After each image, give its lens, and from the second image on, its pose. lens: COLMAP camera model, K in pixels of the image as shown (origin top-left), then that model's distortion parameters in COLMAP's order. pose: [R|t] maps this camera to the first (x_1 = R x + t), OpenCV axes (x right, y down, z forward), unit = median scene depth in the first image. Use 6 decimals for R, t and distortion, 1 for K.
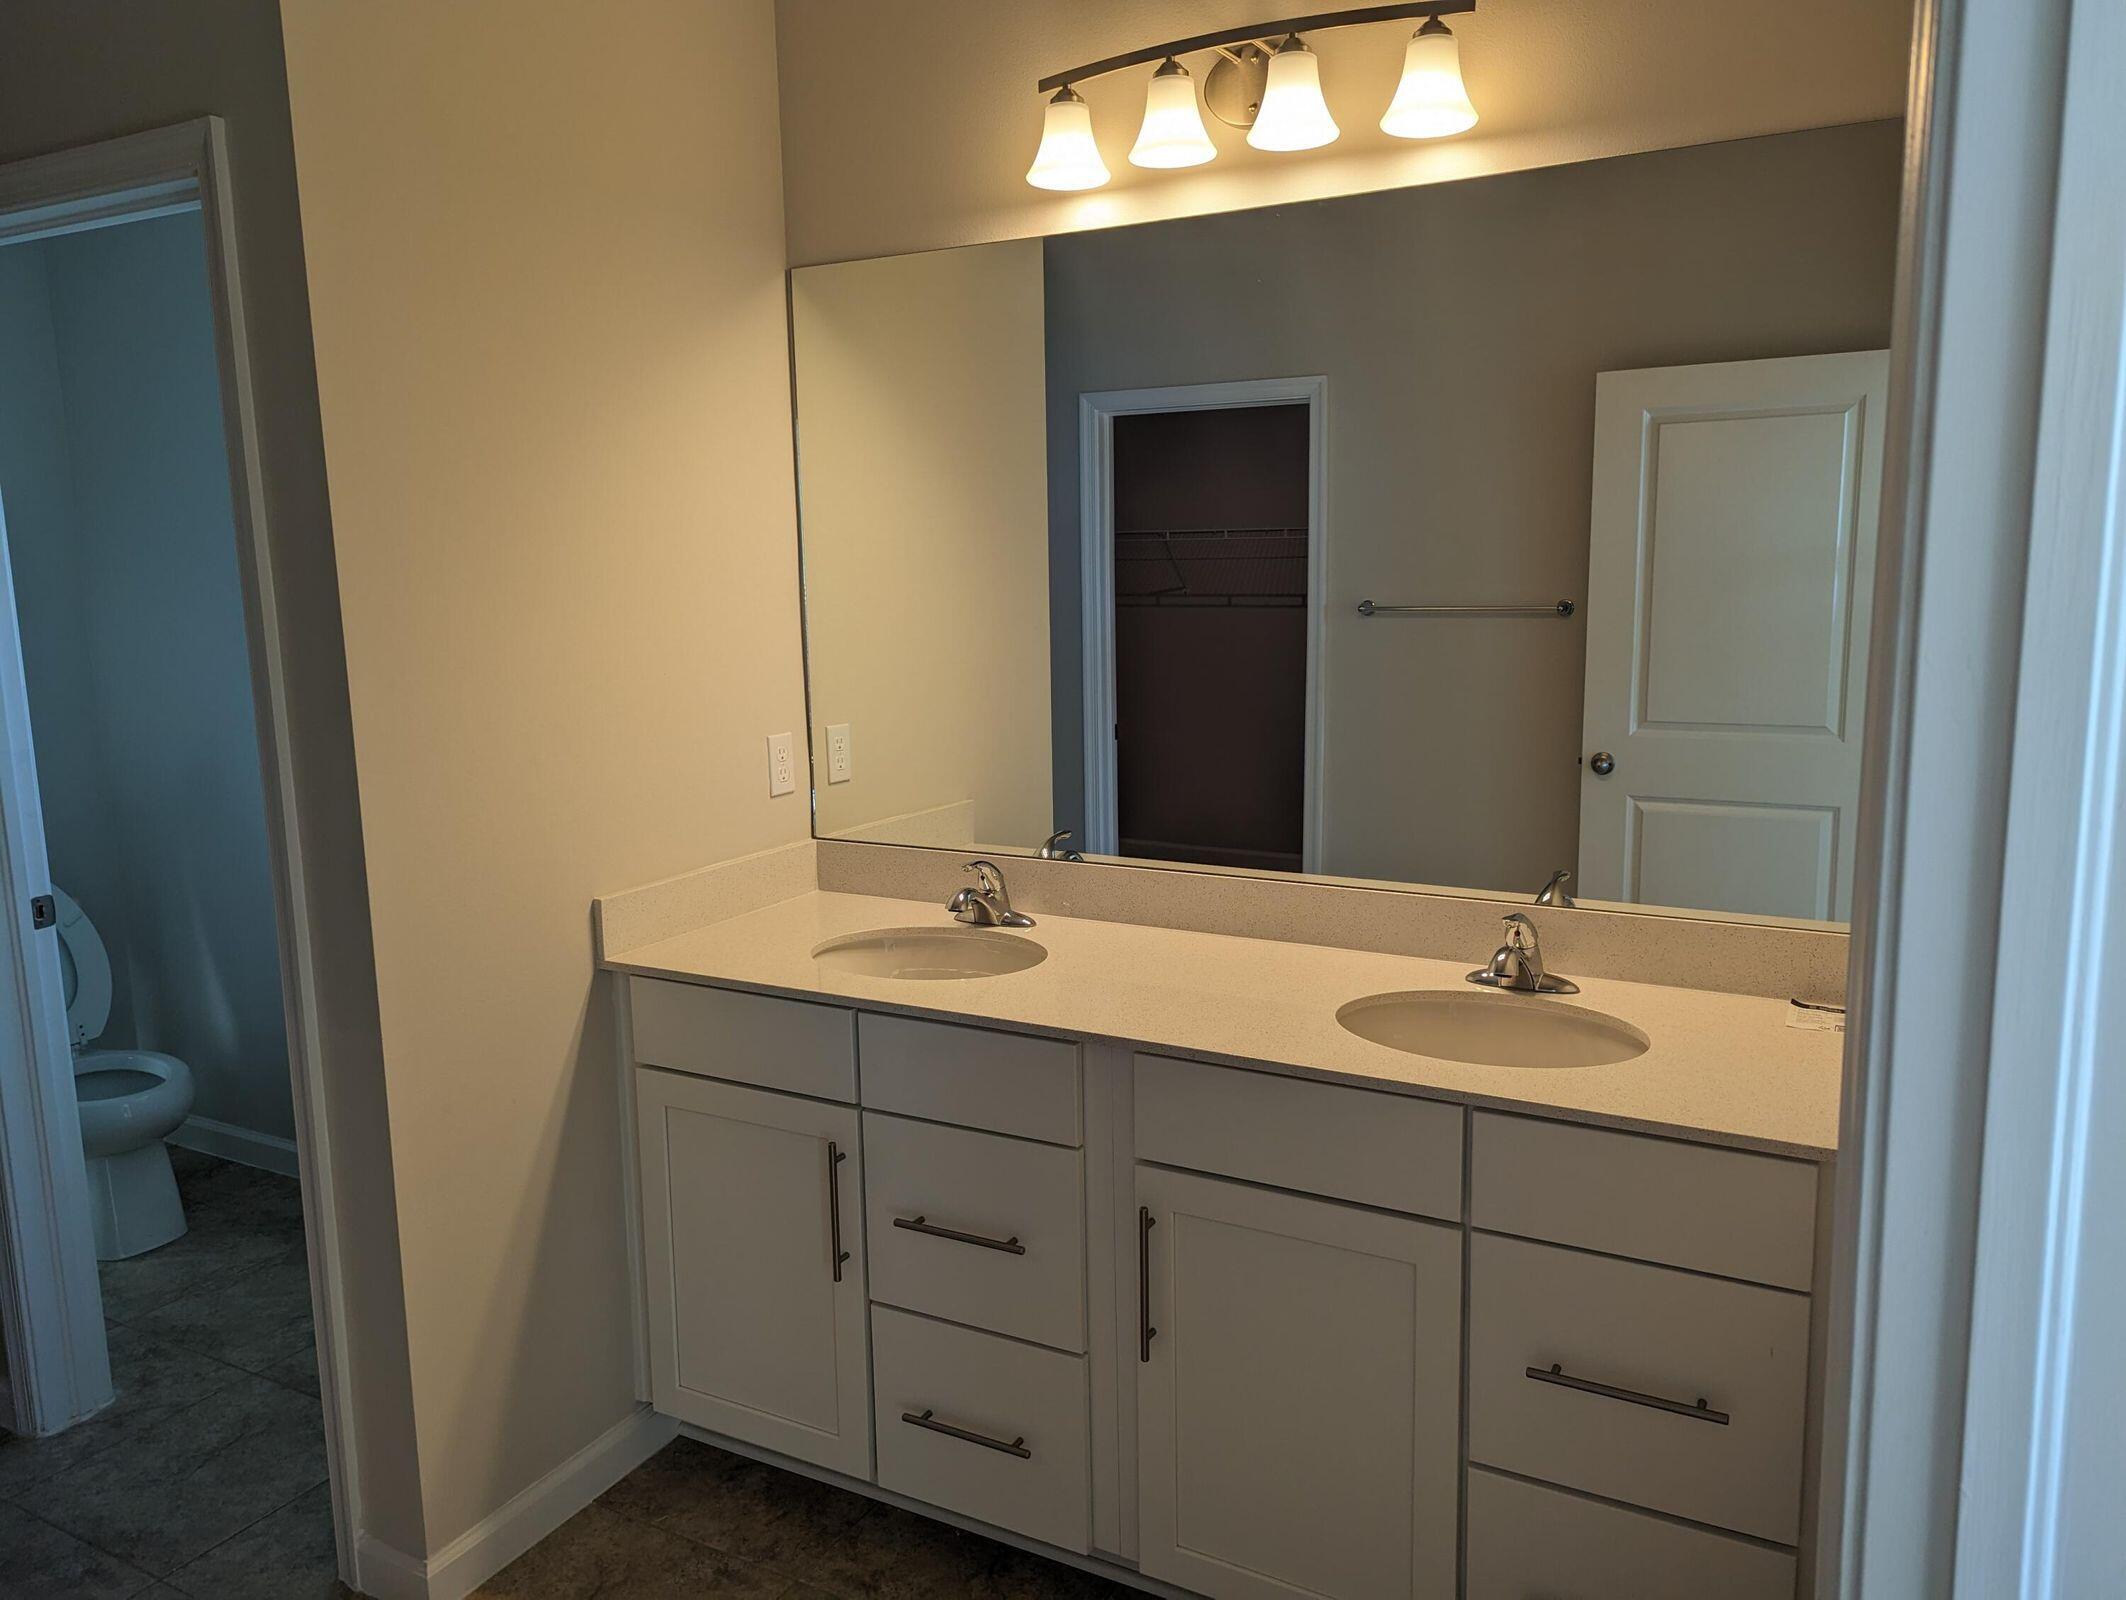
lens RADIAL K [[1485.7, 0, 1066.0], [0, 1485.7, 780.0], [0, 0, 1]] dist [0.085540, -0.085832]
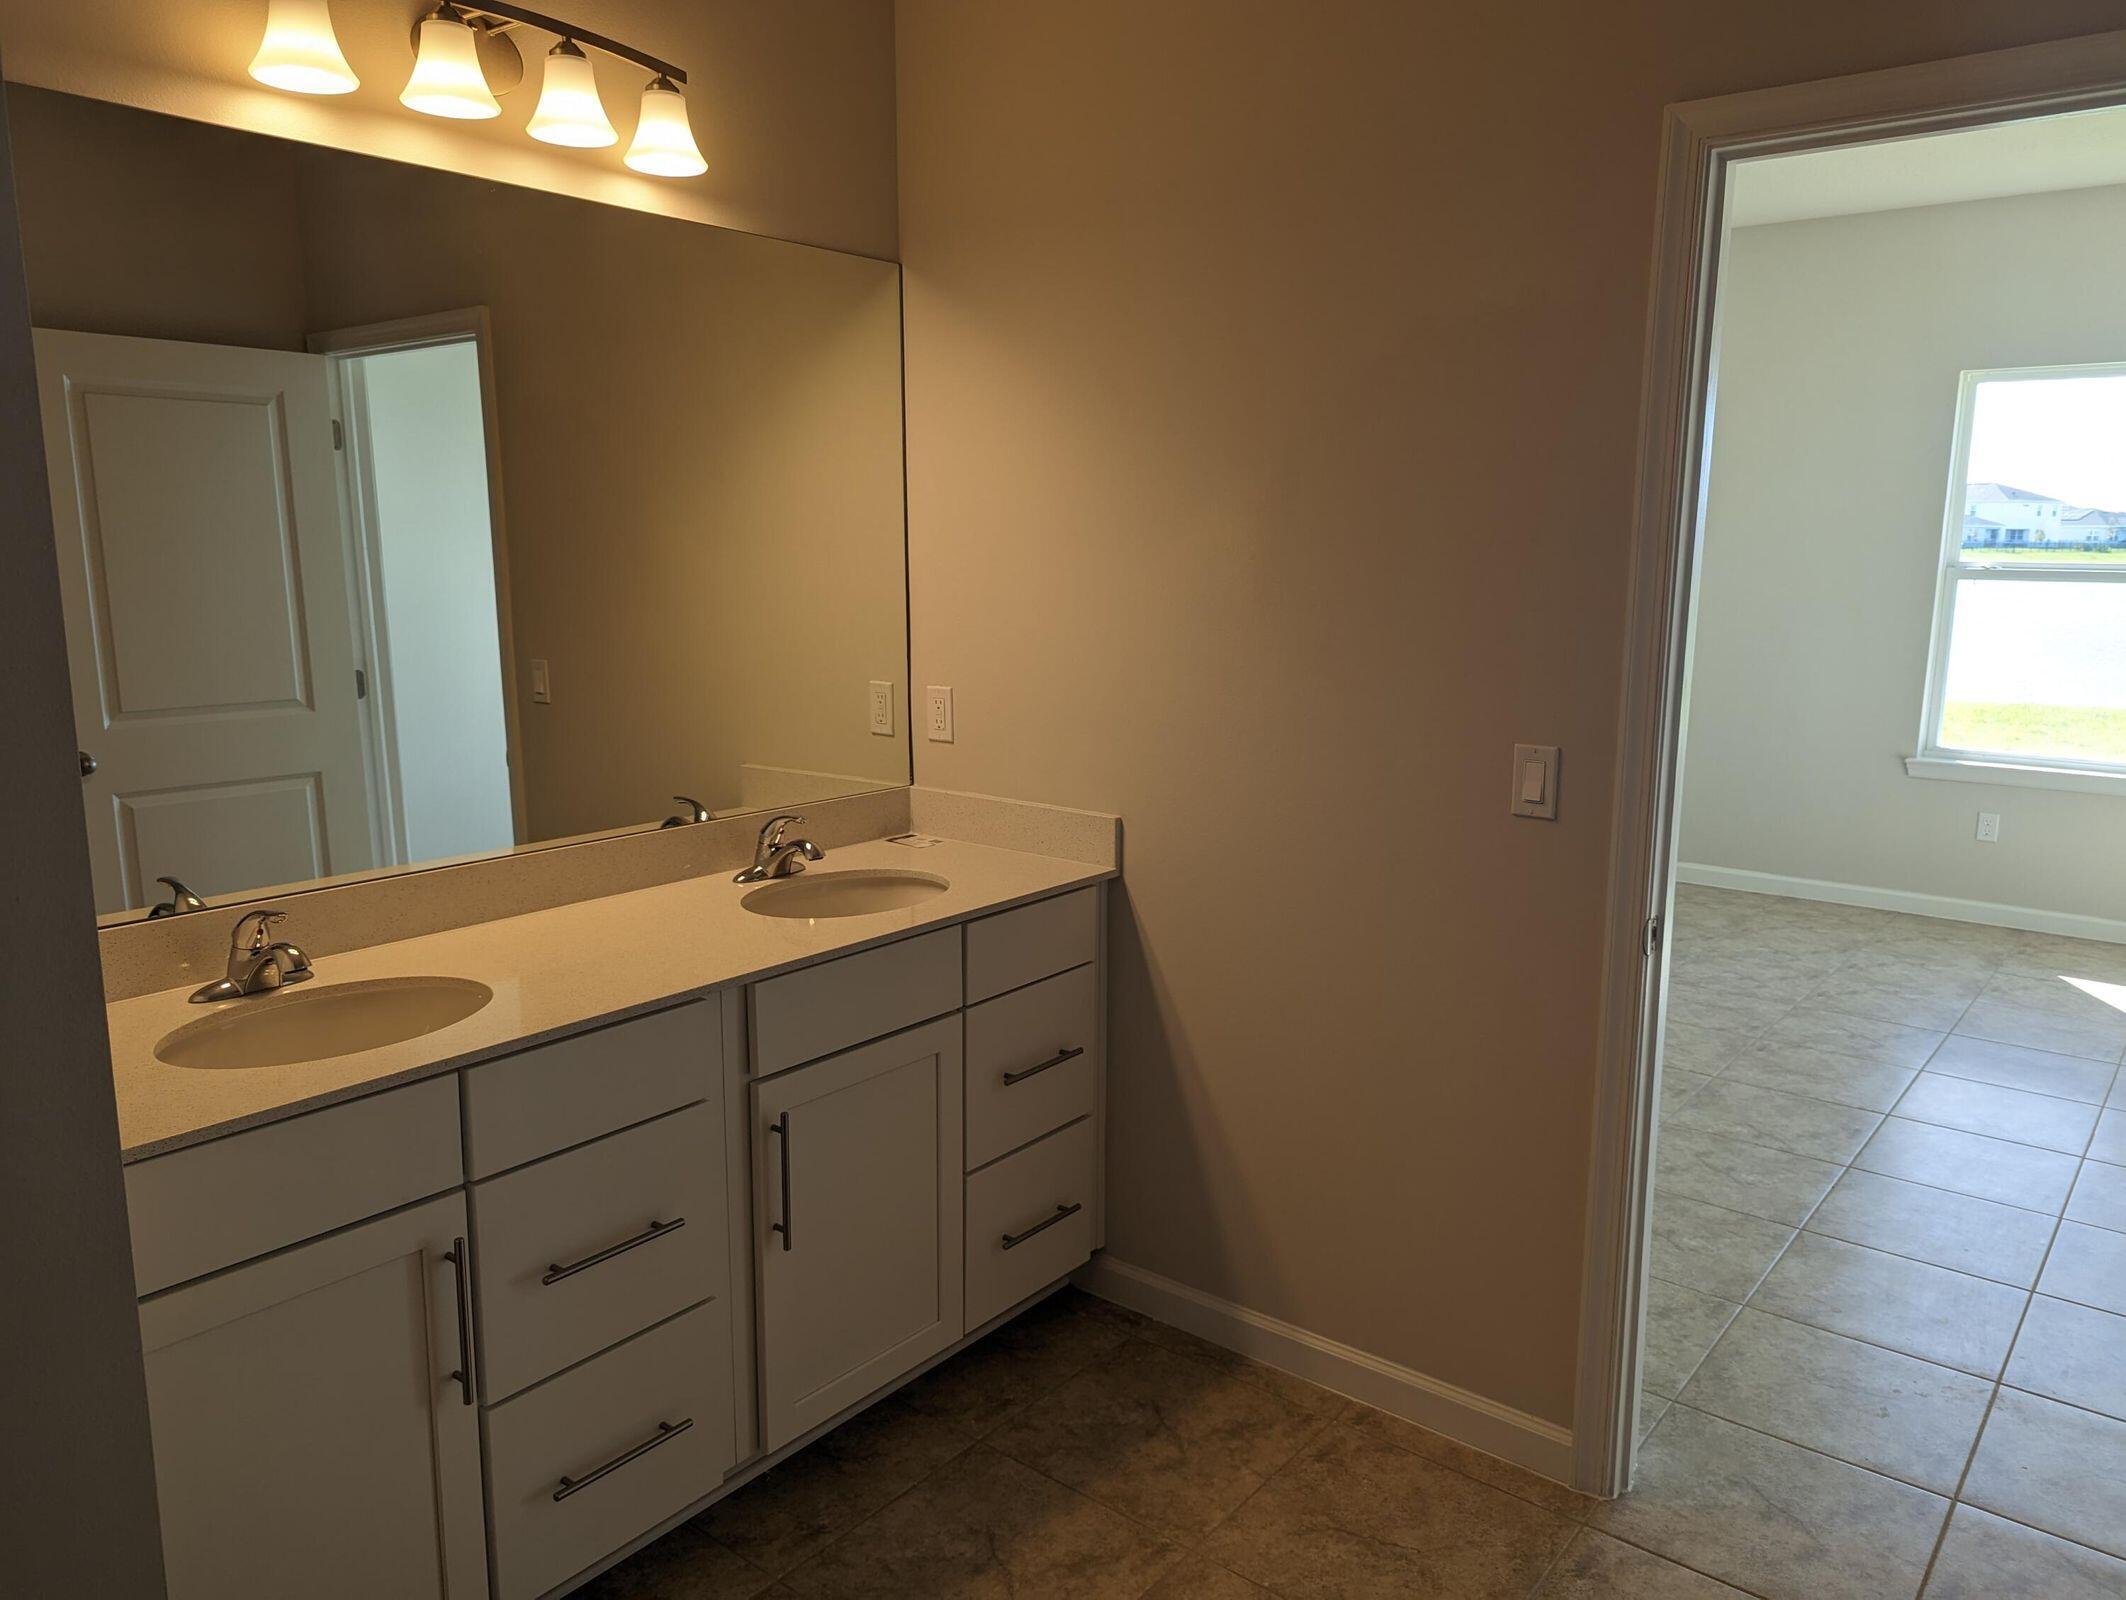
lens RADIAL K [[1517.0, 0, 1076.7], [0, 1517.0, 787.7], [0, 0, 1]] dist [0.050418, -0.050154]
pose [[0.175079, -0.145076, 0.973807, -0.891432], [0.138355, 0.982895, 0.121555, -0.055405], [-0.974785, 0.113449, 0.192156, 0.489182]]
